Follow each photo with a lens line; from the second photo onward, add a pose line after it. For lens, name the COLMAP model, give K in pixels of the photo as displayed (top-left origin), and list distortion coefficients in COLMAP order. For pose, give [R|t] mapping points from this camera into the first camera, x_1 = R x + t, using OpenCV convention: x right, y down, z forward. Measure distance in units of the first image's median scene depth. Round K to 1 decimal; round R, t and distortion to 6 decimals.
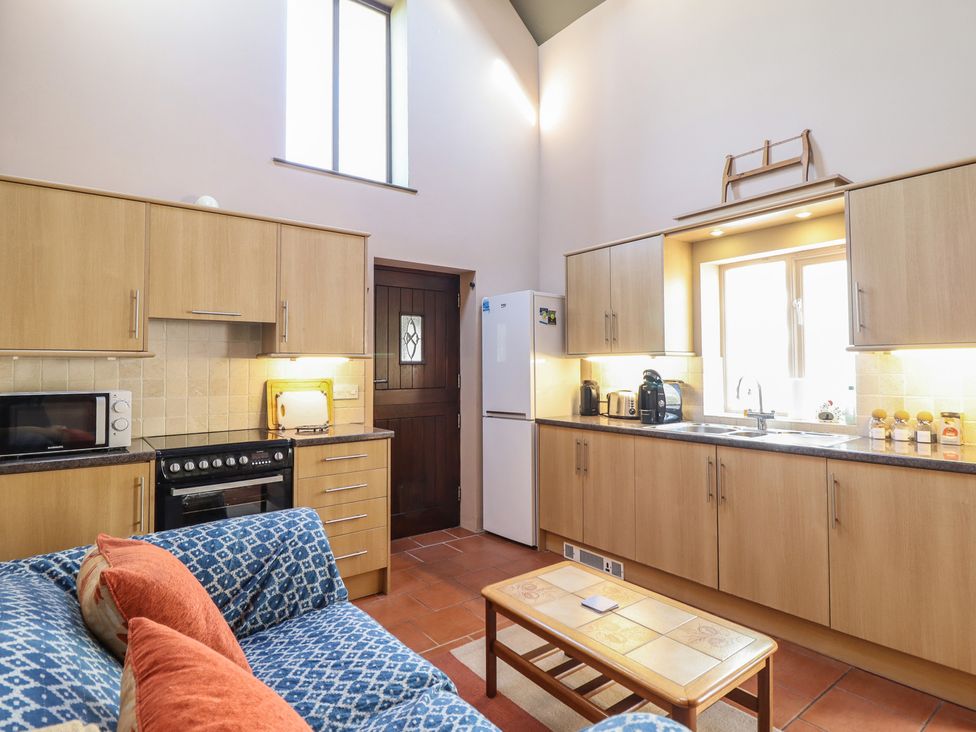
lens RADIAL K [[533.5, 0, 487.6], [0, 533.5, 350.1], [0, 0, 1]] dist [-0.005624, -0.008713]
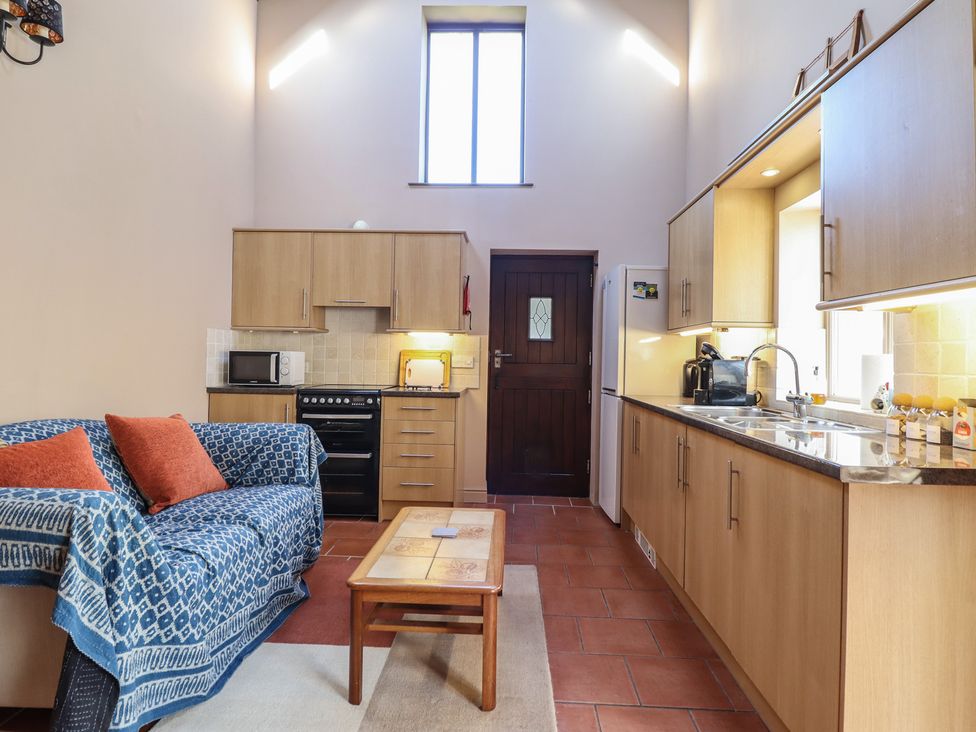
lens RADIAL K [[533.5, 0, 489.3], [0, 533.5, 352.4], [0, 0, 1]] dist [-0.005624, -0.008713]
pose [[0.767767, 0.012165, -0.640613, 0.629696], [-0.001498, 0.999851, 0.017191, 0.039185], [0.640727, -0.012239, 0.767671, 0.106617]]
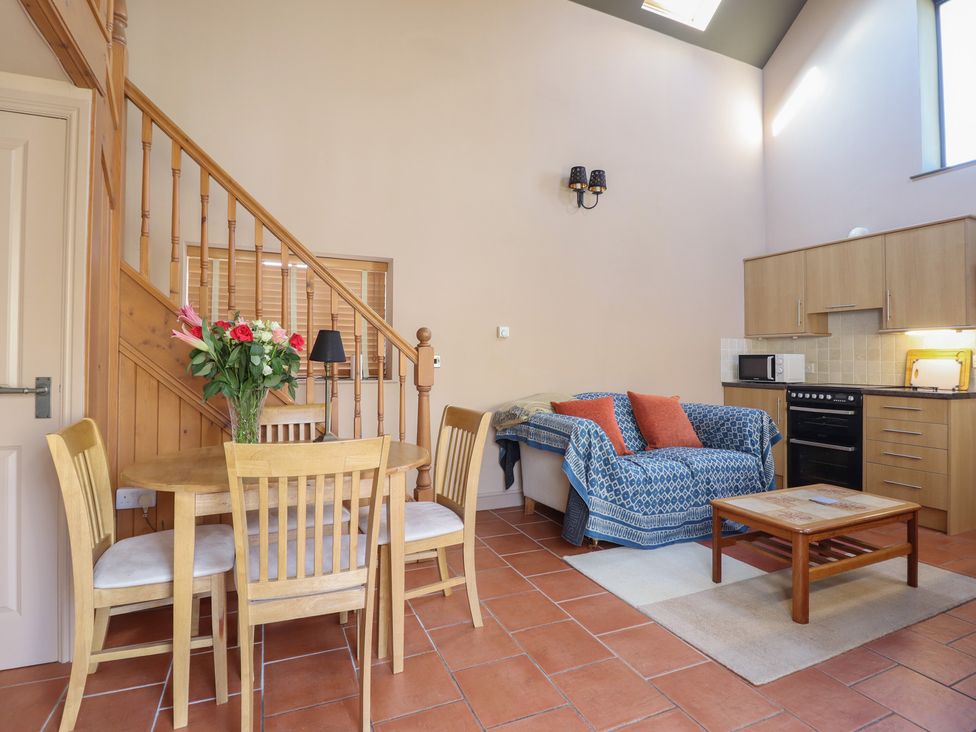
lens RADIAL K [[506.6, 0, 492.1], [0, 506.6, 355.5], [0, 0, 1]] dist [-0.001333, -0.002360]
pose [[-0.222967, -0.002444, -0.974823, 1.035913], [0.029152, 0.999533, -0.009173, 0.052175], [0.974390, -0.030464, -0.222792, 0.282372]]
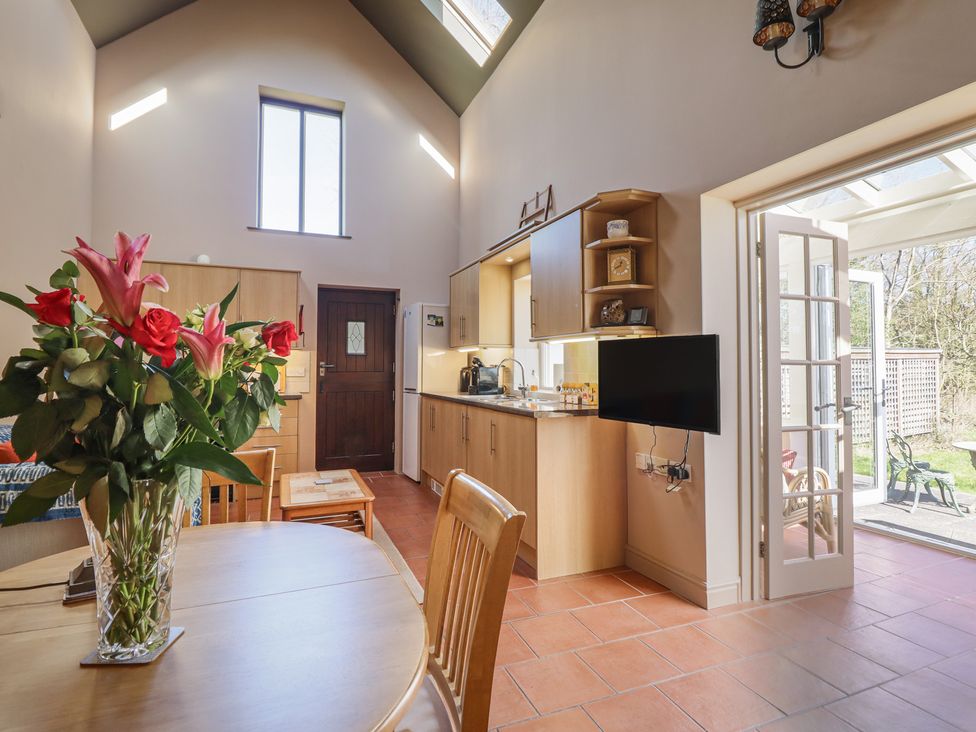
lens RADIAL K [[512.9, 0, 483.9], [0, 512.9, 356.8], [0, 0, 1]] dist [-0.010122, -0.006249]
pose [[0.963021, -0.000230, -0.269426, 0.738363], [0.002752, 0.999956, 0.008983, 0.024933], [0.269412, -0.009392, 0.962979, -0.326184]]
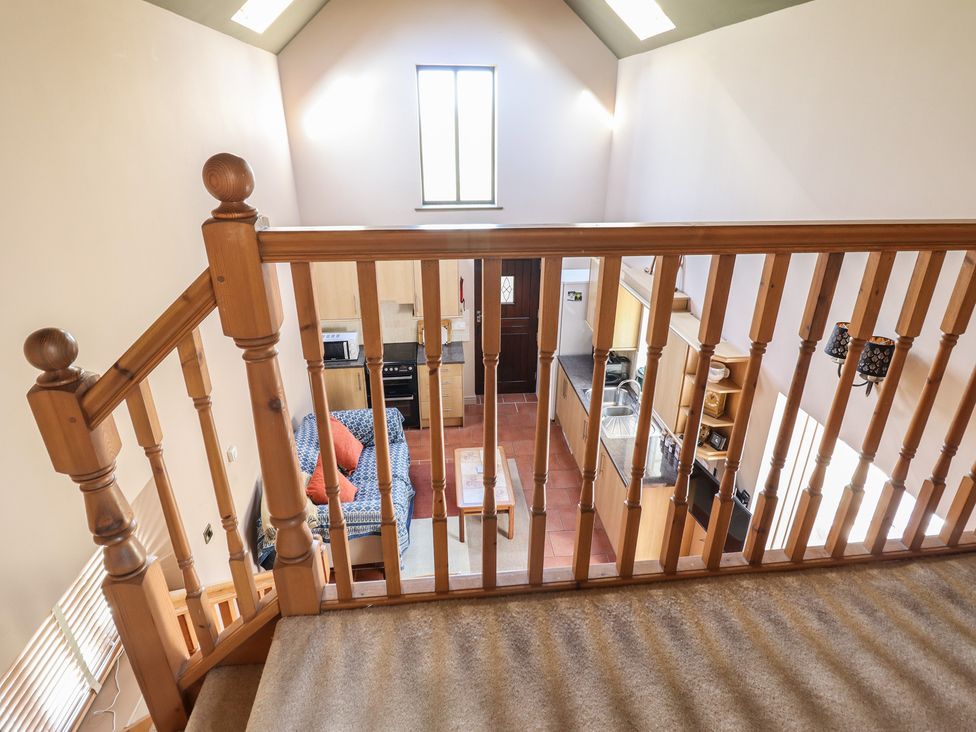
lens RADIAL K [[533.5, 0, 491.3], [0, 533.5, 350.3], [0, 0, 1]] dist [-0.005624, -0.008713]
pose [[0.851818, 0.215218, -0.477585, 0.848235], [0.008568, 0.905857, 0.423496, -0.722535], [0.523768, -0.364834, 0.769781, -0.489523]]
